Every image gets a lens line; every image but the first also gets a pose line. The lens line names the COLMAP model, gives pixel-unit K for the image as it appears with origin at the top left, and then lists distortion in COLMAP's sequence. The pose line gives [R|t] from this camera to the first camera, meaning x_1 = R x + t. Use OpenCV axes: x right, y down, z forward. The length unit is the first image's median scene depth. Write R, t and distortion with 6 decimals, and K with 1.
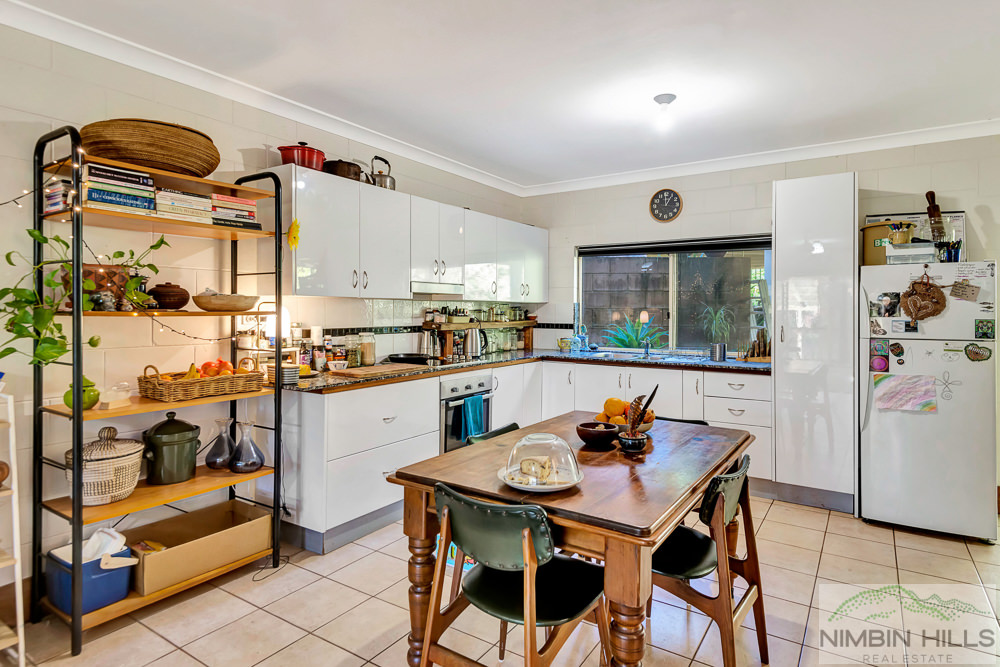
lens RADIAL K [[539.0, 0, 528.0], [0, 539.0, 322.0], [0, 0, 1]] dist [0.055642, -0.000537]
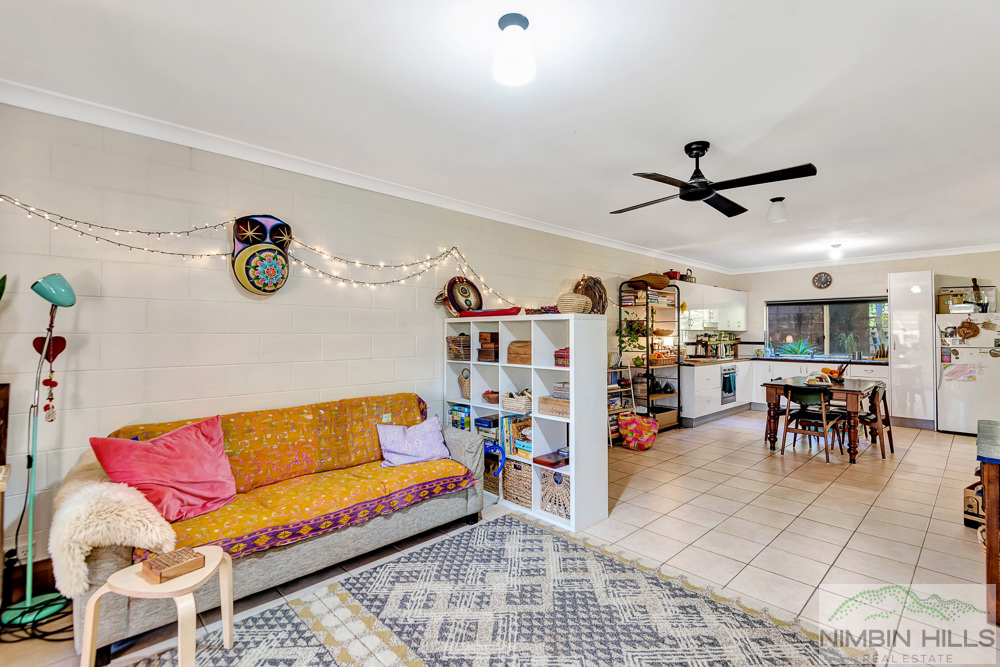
lens RADIAL K [[461.3, 0, 502.2], [0, 461.3, 332.6], [0, 0, 1]] dist [0.003918, -0.001923]
pose [[0.969368, -0.003566, -0.245587, -0.554488], [-0.002797, 0.999670, -0.025553, 0.020103], [0.245597, 0.025457, 0.969038, -1.082024]]
